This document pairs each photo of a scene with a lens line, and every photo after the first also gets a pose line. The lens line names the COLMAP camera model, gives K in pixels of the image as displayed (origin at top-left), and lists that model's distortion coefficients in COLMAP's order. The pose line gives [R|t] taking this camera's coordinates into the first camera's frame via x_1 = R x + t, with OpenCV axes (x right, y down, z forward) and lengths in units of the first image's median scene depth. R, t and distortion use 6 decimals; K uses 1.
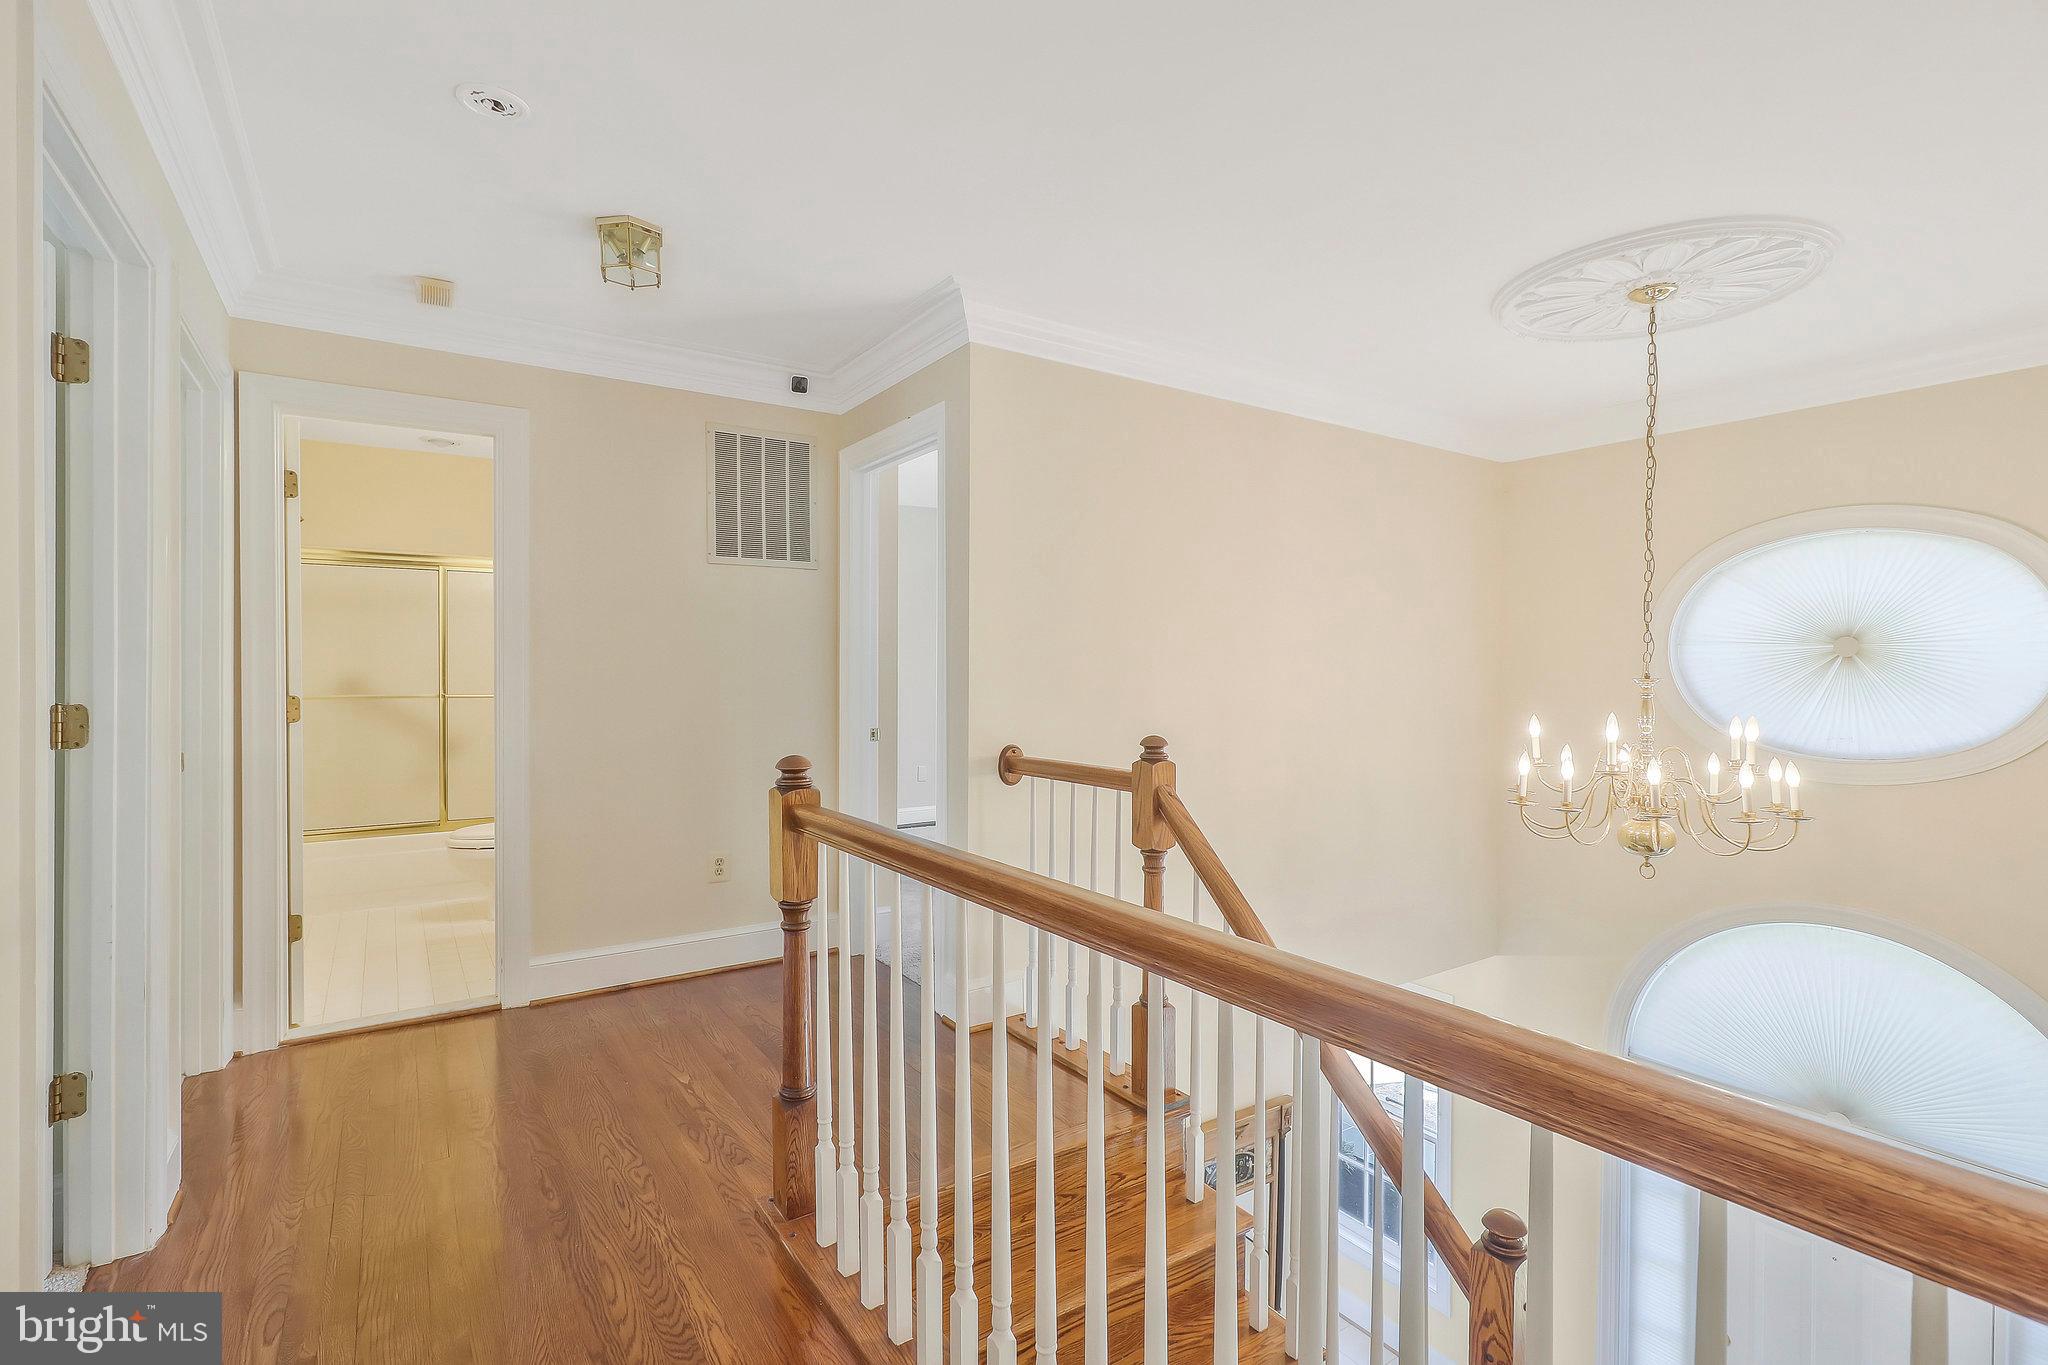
lens RADIAL K [[962.5, 0, 1014.6], [0, 962.5, 686.4], [0, 0, 1]] dist [0.002424, 0.002561]
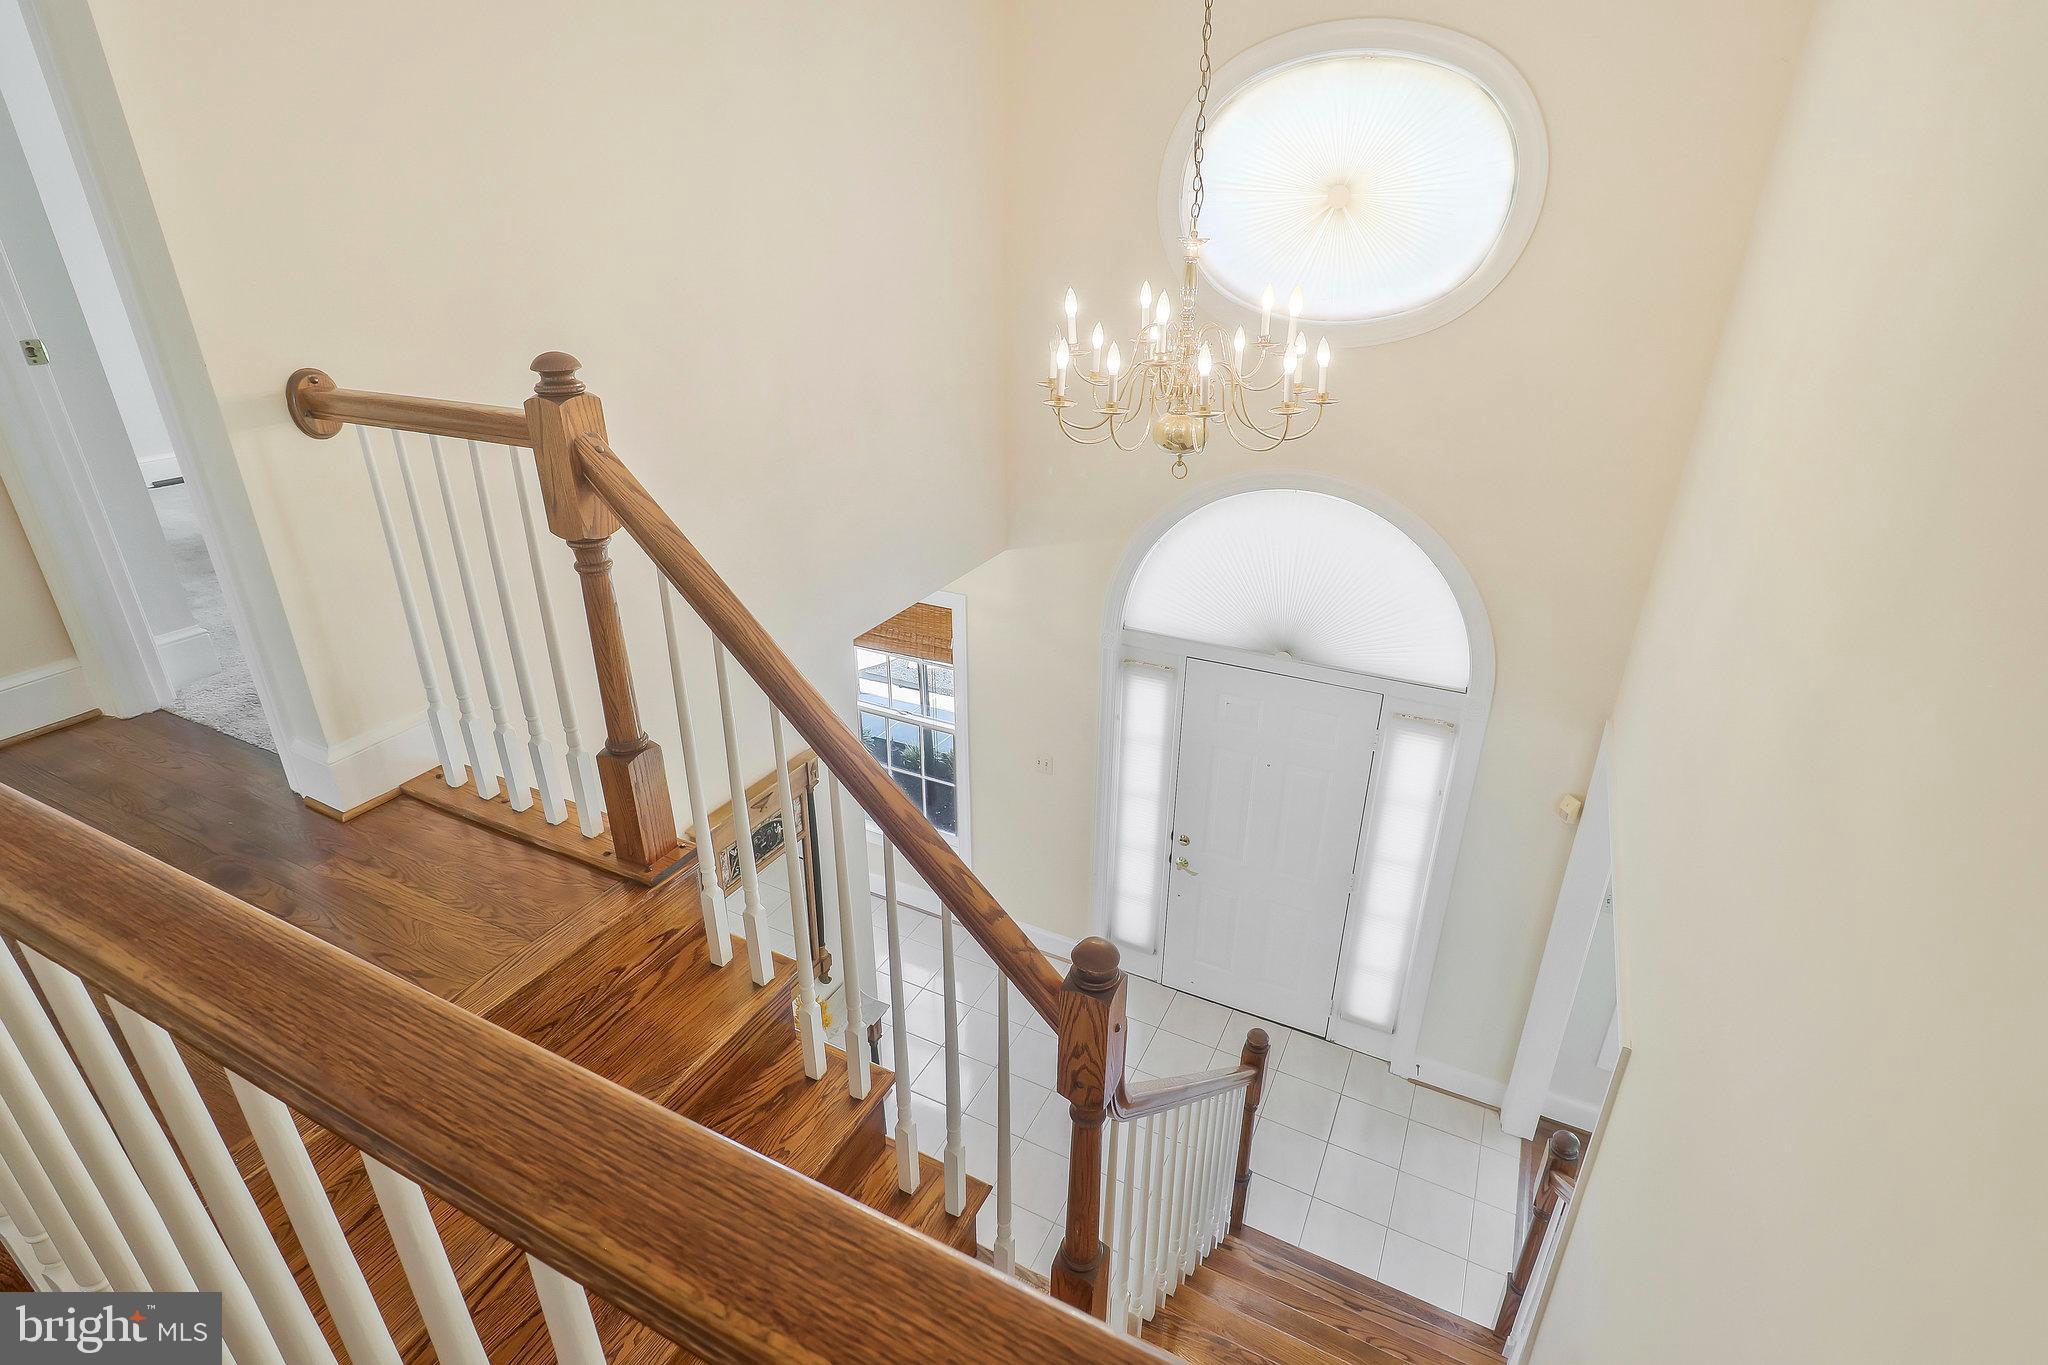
lens RADIAL K [[1006.5, 0, 1027.2], [0, 1006.5, 671.5], [0, 0, 1]] dist [-0.002106, 0.002487]
pose [[0.866612, -0.204841, 0.454999, 0.074458], [0.007551, 0.917133, 0.398511, -0.013275], [-0.498926, -0.341918, 0.796345, 0.287670]]
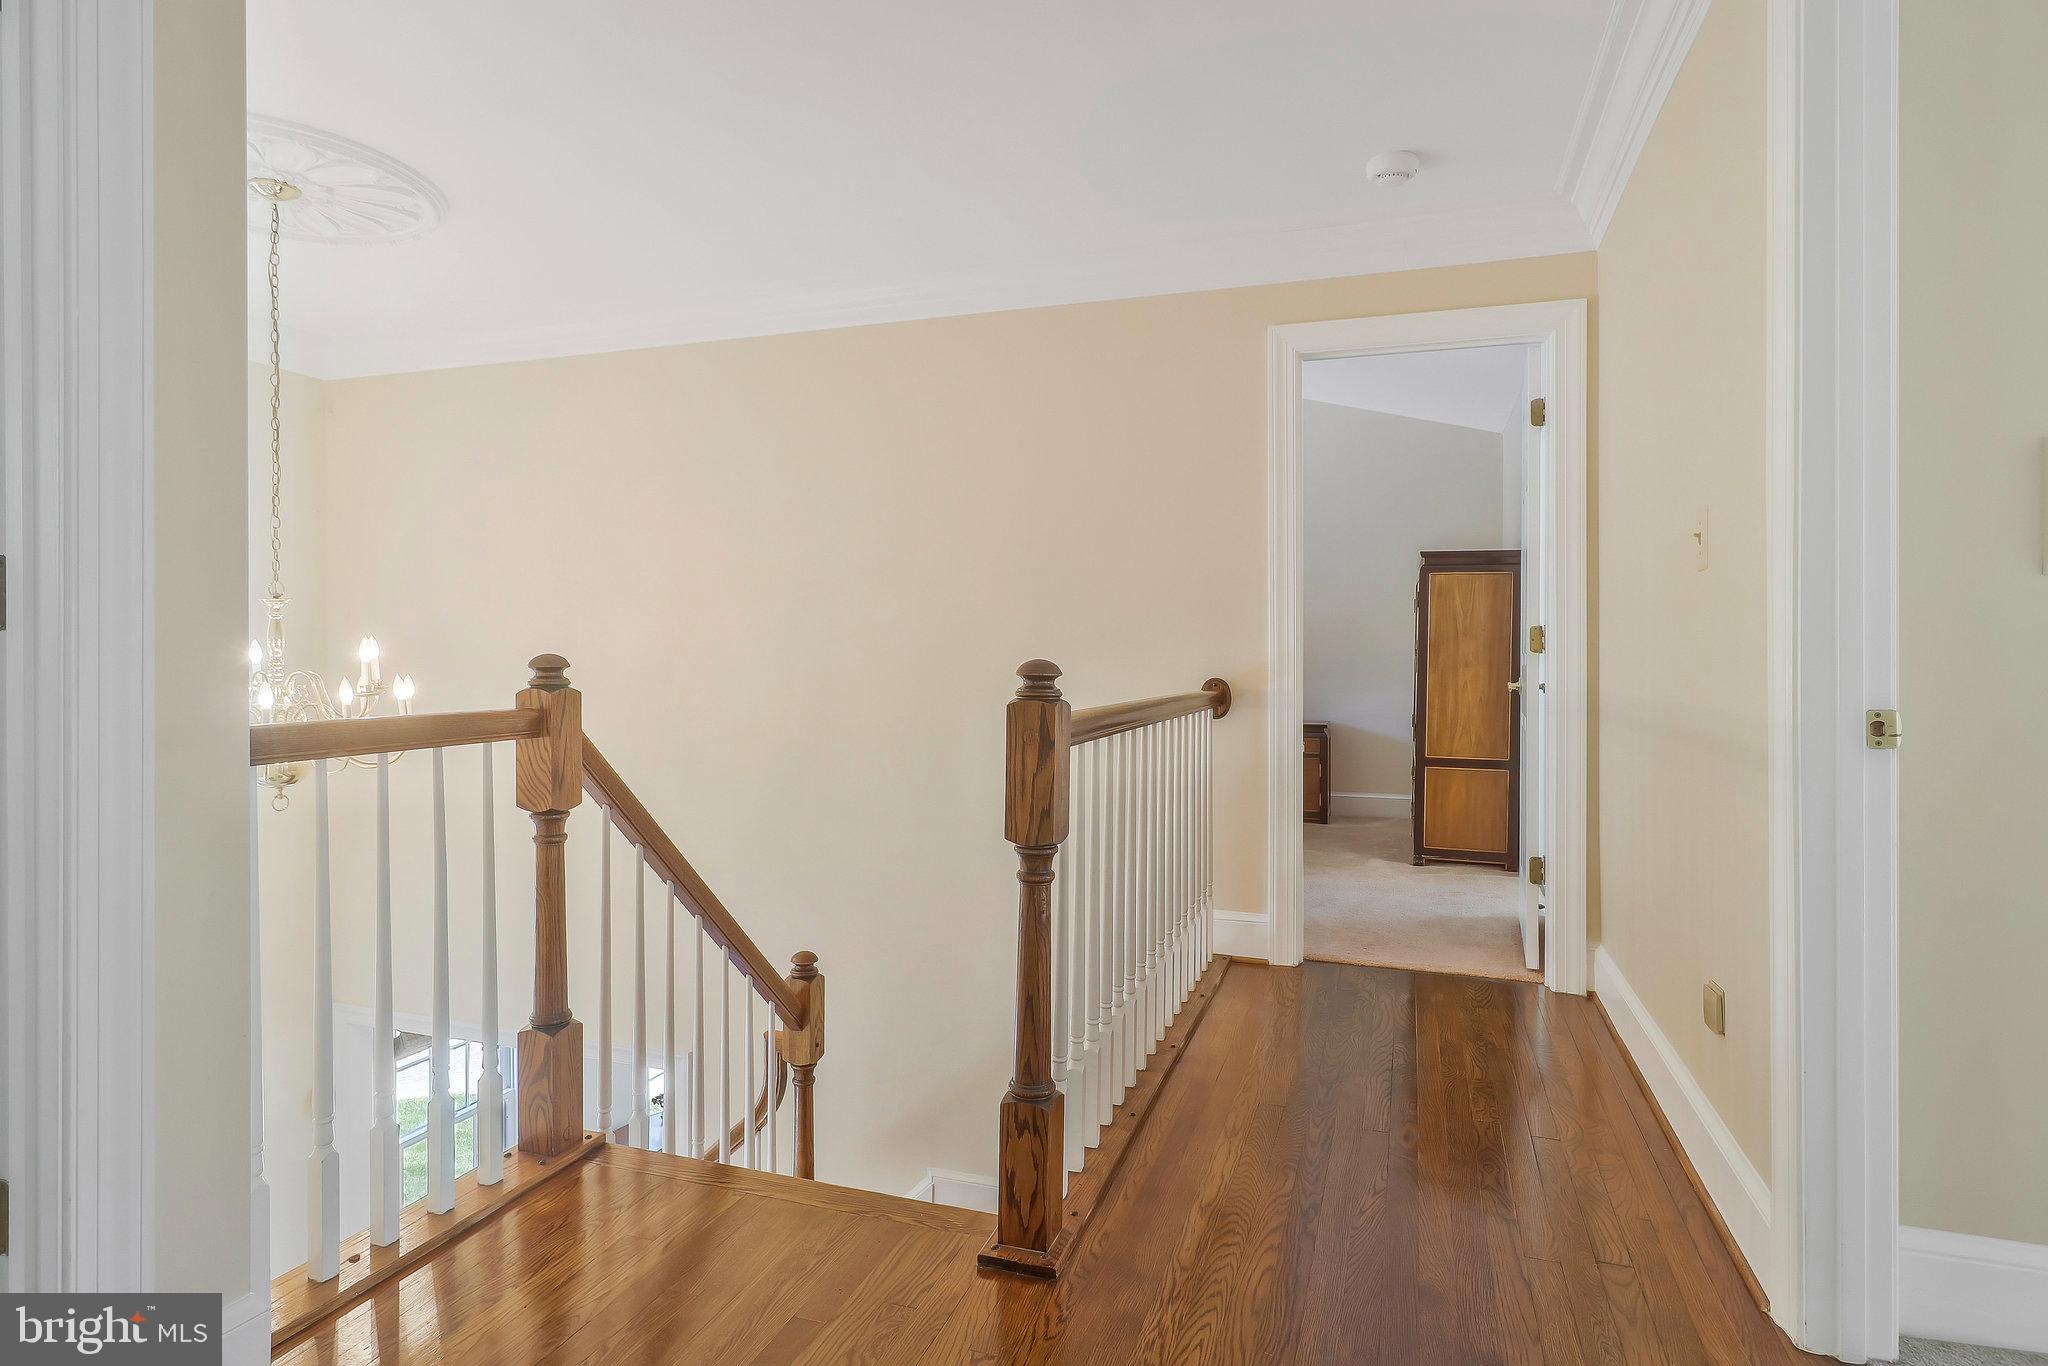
lens RADIAL K [[1114.4, 0, 1021.1], [0, 1114.4, 670.1], [0, 0, 1]] dist [0.031145, 0.000365]
pose [[-0.612774, -0.012238, 0.790163, -0.738412], [0.003358, 0.999831, 0.018089, 0.048385], [-0.790251, 0.013738, -0.612629, 1.228598]]
